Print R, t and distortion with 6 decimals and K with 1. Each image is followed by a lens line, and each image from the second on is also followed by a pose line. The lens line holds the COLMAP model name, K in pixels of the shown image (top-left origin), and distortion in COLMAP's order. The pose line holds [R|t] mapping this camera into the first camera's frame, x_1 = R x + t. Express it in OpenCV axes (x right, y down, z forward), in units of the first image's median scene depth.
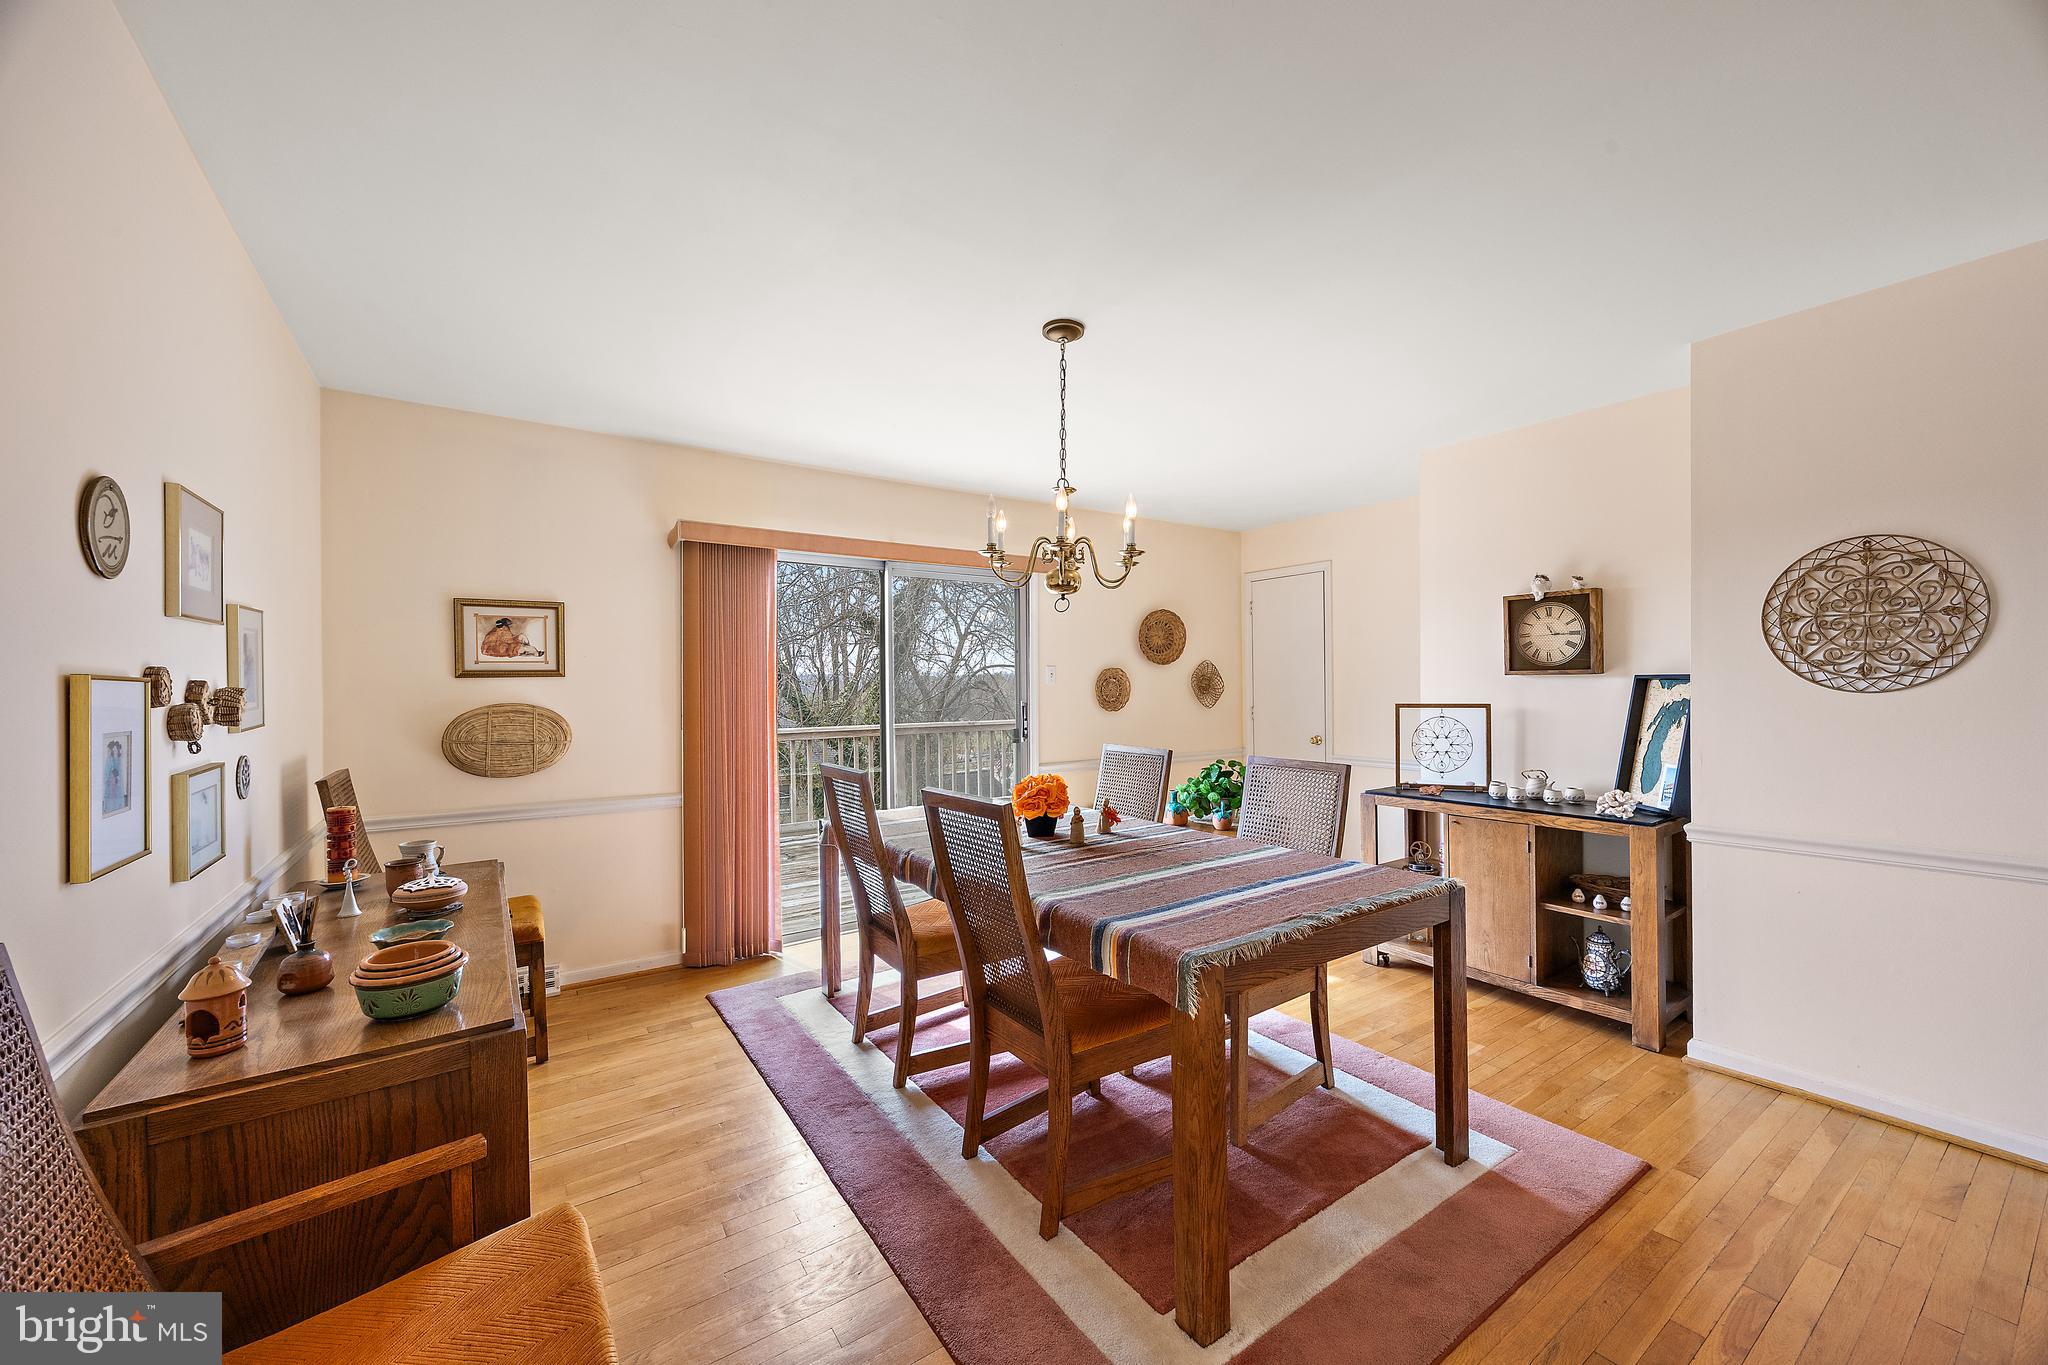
lens RADIAL K [[787.5, 0, 1039.1], [0, 787.5, 682.6], [0, 0, 1]] dist [-0.000684, -0.000551]
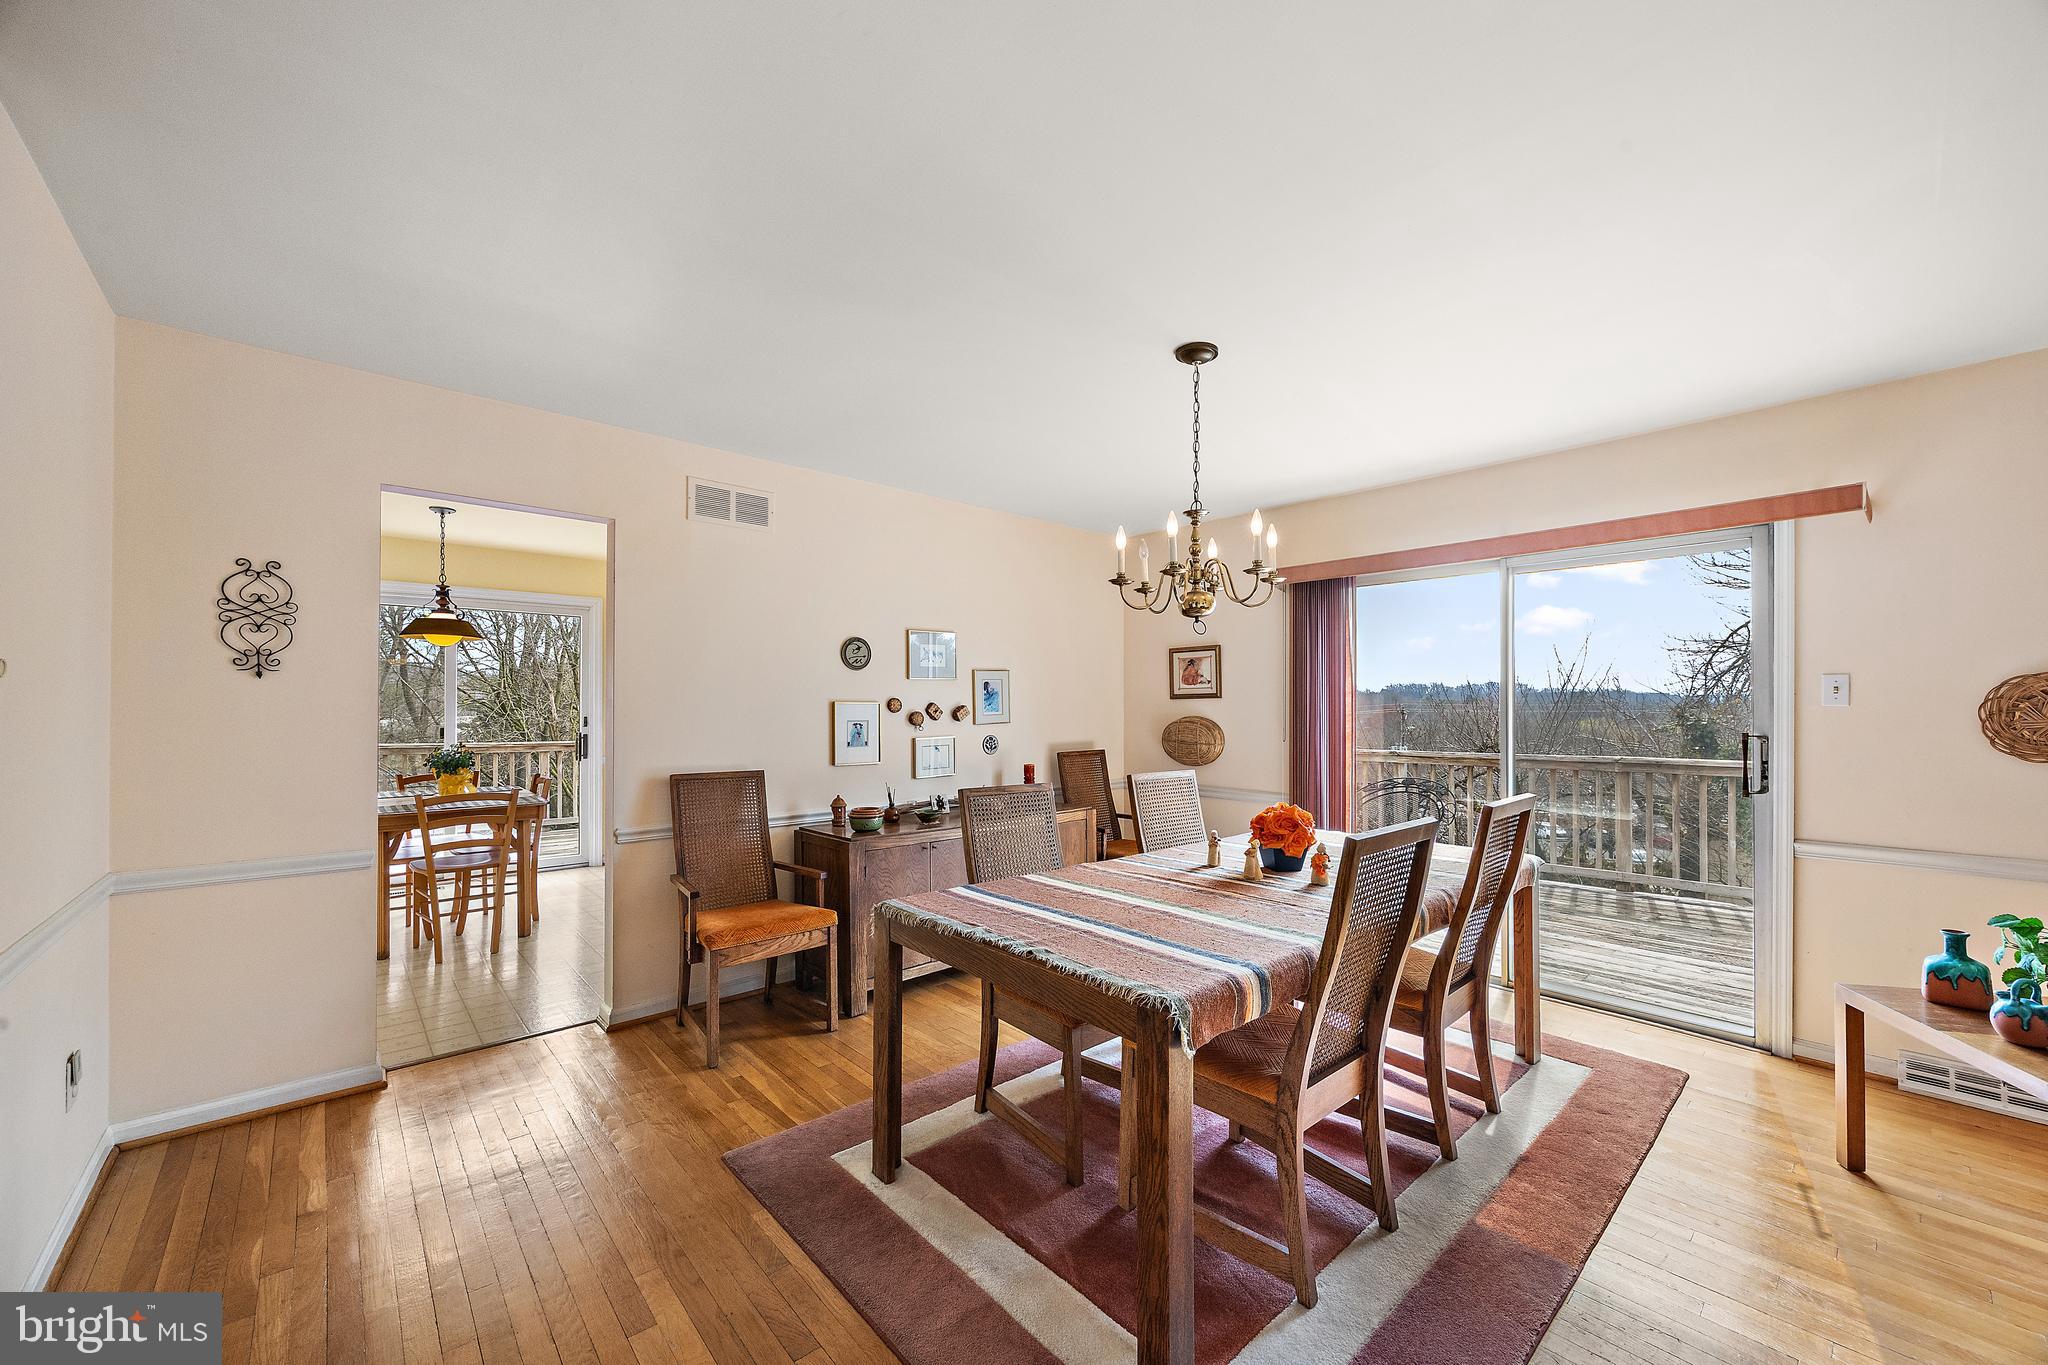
lens RADIAL K [[787.5, 0, 1045.9], [0, 787.5, 693.8], [0, 0, 1]] dist [-0.000684, -0.000551]
pose [[0.140873, -0.005362, -0.990013, 0.775551], [0.000313, 0.999986, -0.005372, -0.008250], [0.990028, 0.000447, 0.140873, 0.518580]]
